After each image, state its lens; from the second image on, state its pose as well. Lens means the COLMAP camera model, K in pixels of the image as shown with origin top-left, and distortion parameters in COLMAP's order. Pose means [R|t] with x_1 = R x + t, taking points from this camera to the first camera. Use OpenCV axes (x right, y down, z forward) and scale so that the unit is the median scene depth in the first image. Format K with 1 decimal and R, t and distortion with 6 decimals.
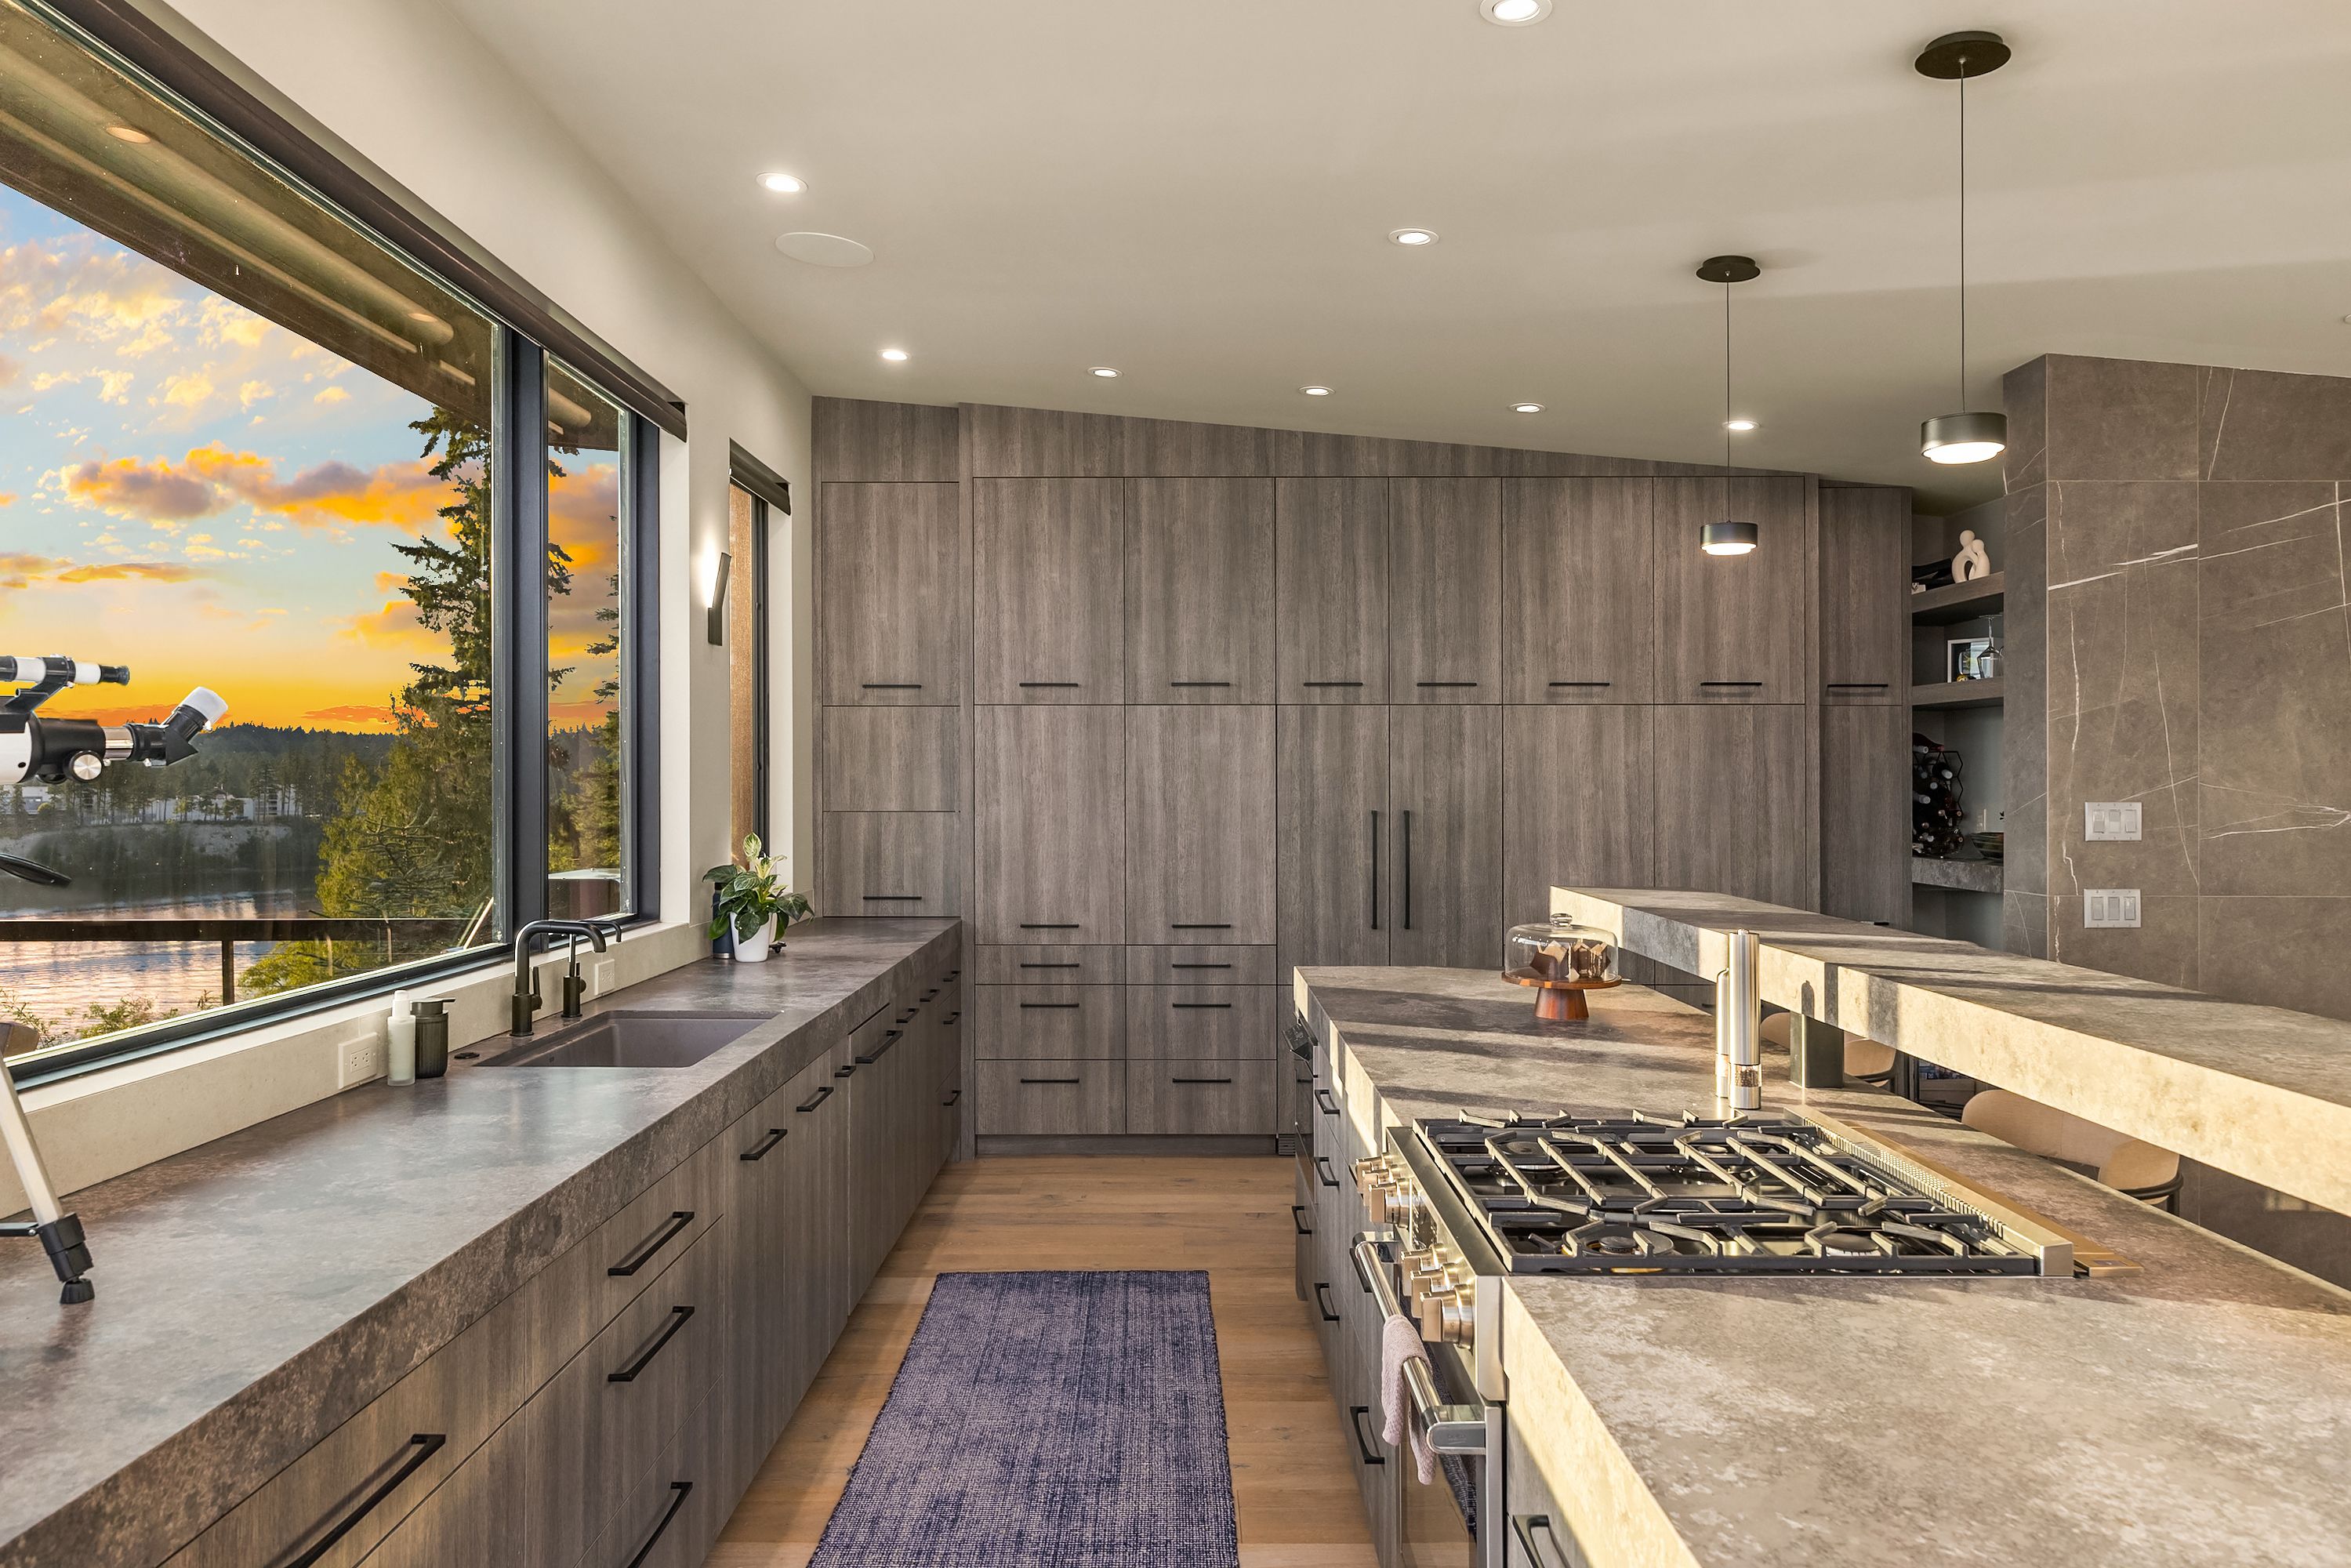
lens RADIAL K [[1628.4, 0, 1169.2], [0, 1628.4, 782.5], [0, 0, 1]] dist [0.013896, 0.006673]
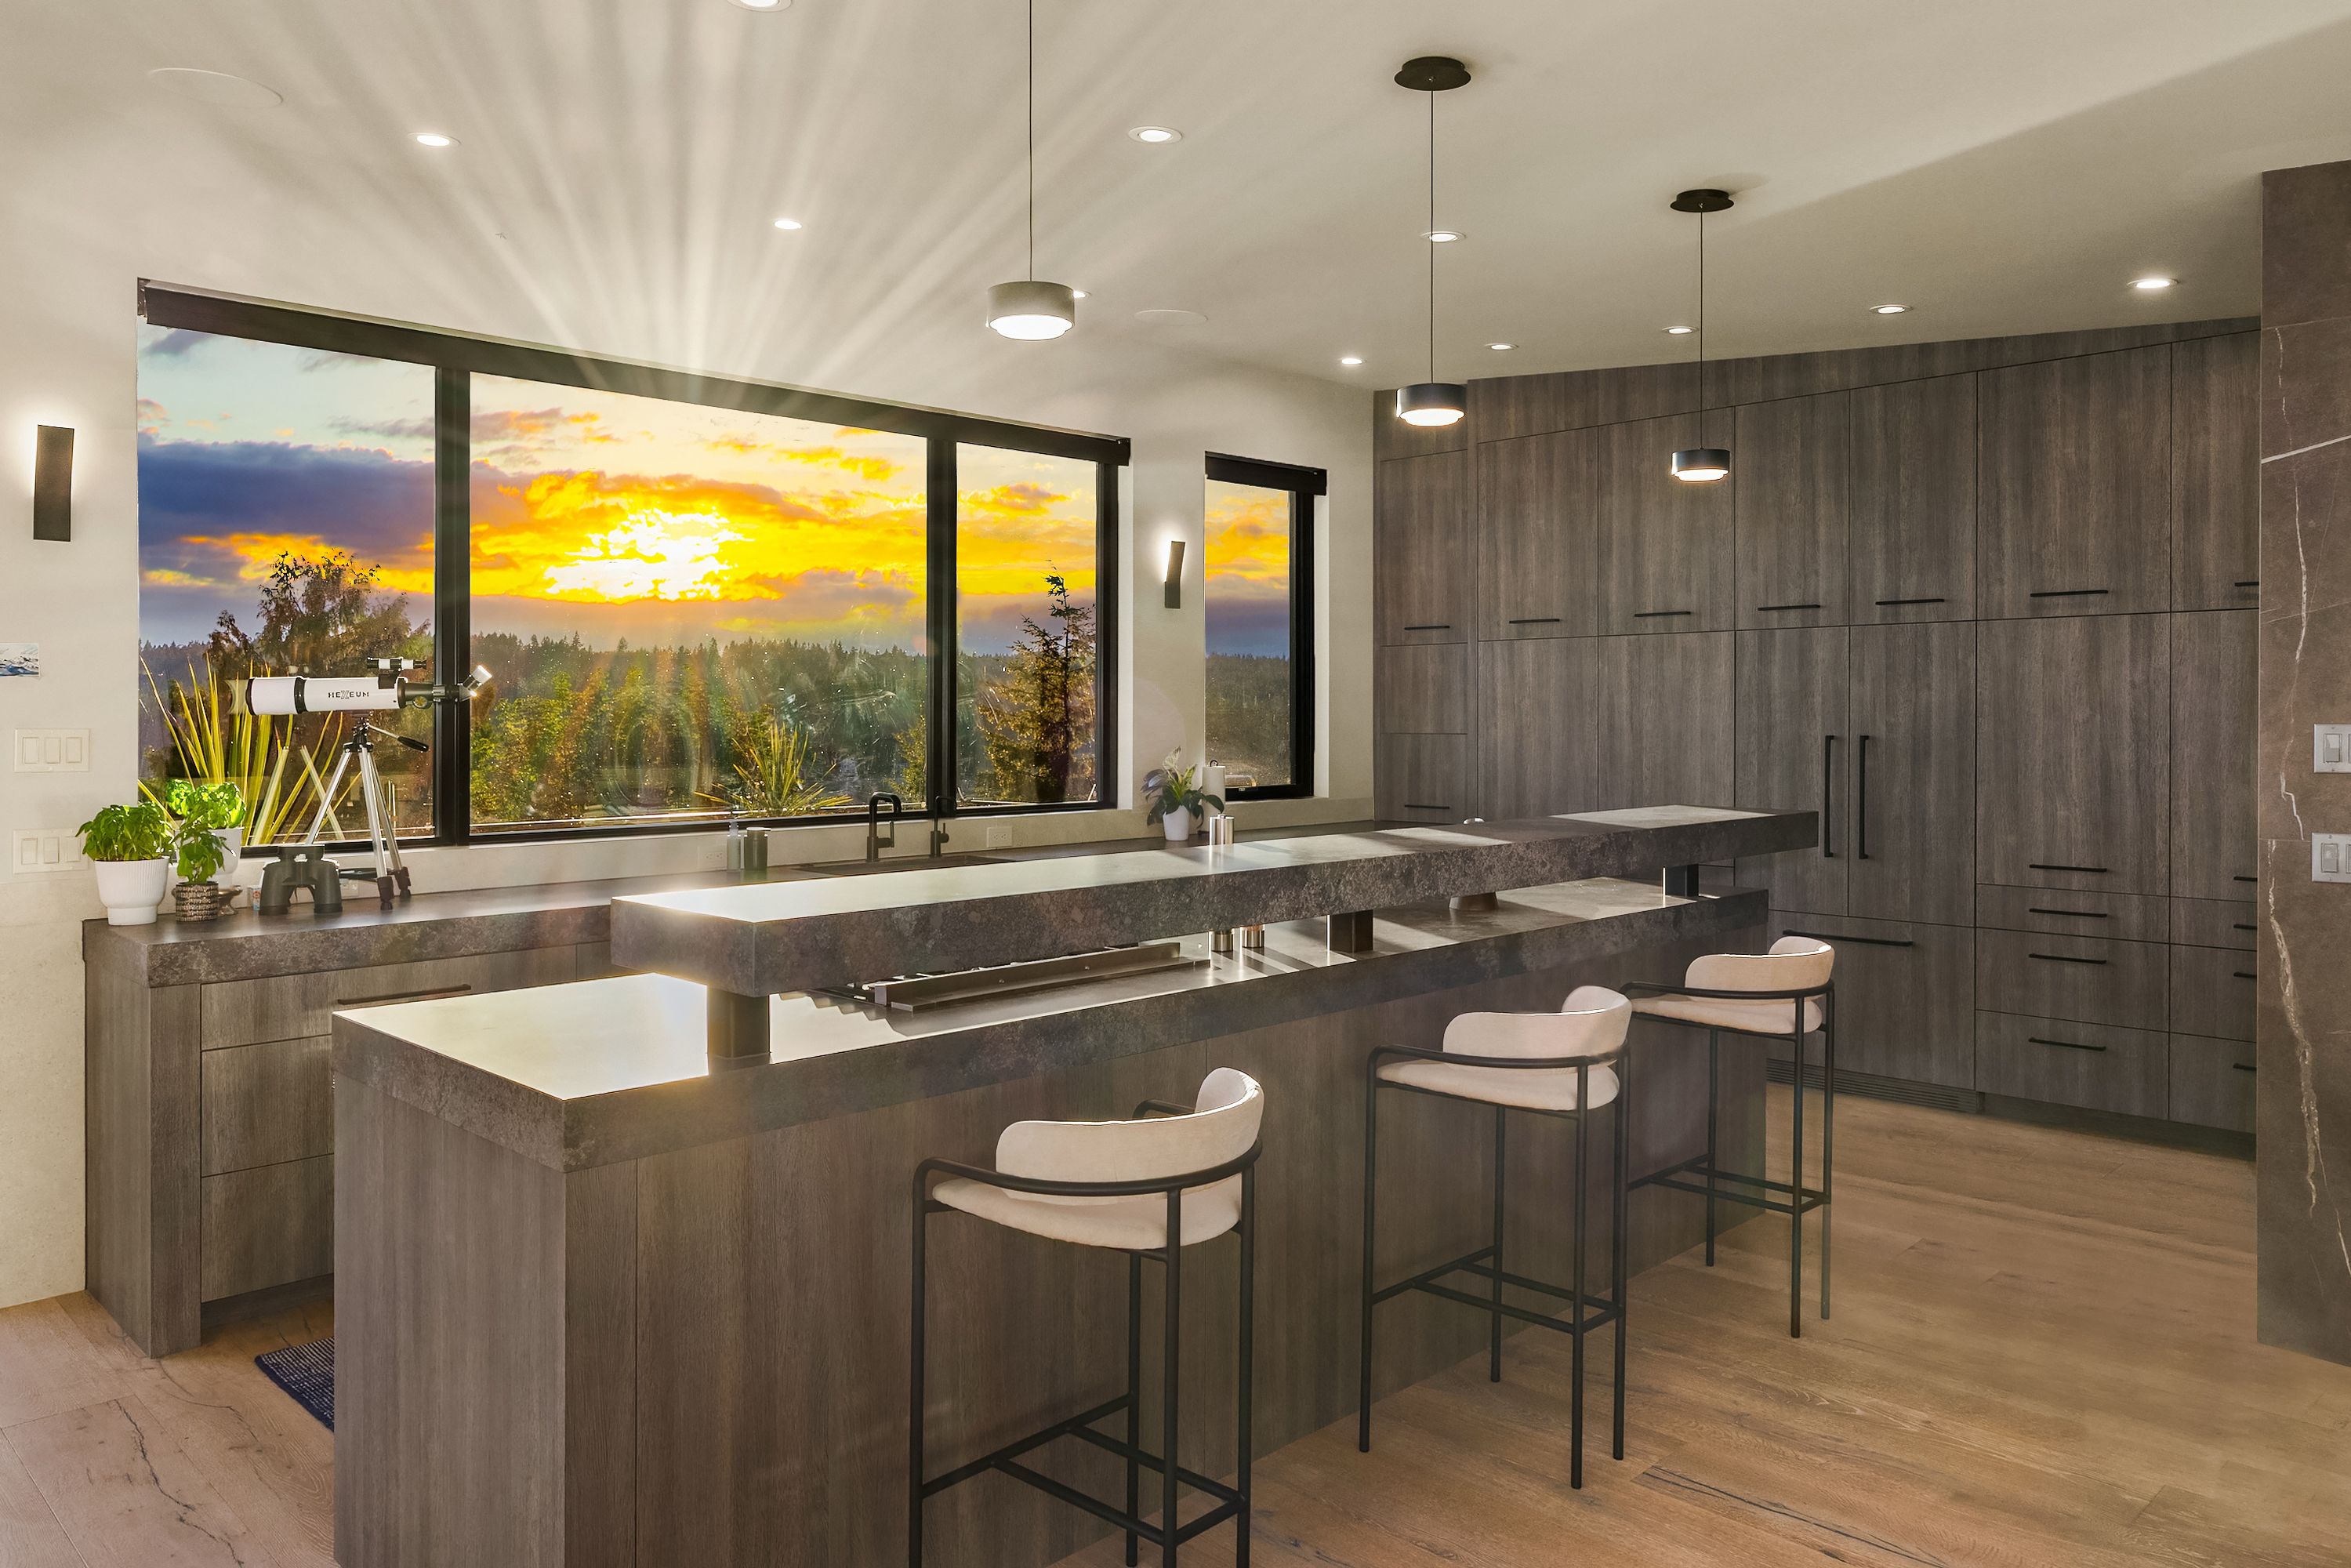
lens RADIAL K [[1628.4, 0, 1136.4], [0, 1628.4, 723.3], [0, 0, 1]] dist [0.013896, 0.006673]
pose [[0.697340, 0.001118, -0.716739, 0.534644], [0.003003, 0.999985, 0.004481, 0.004445], [0.716734, -0.005277, 0.697327, 0.021455]]
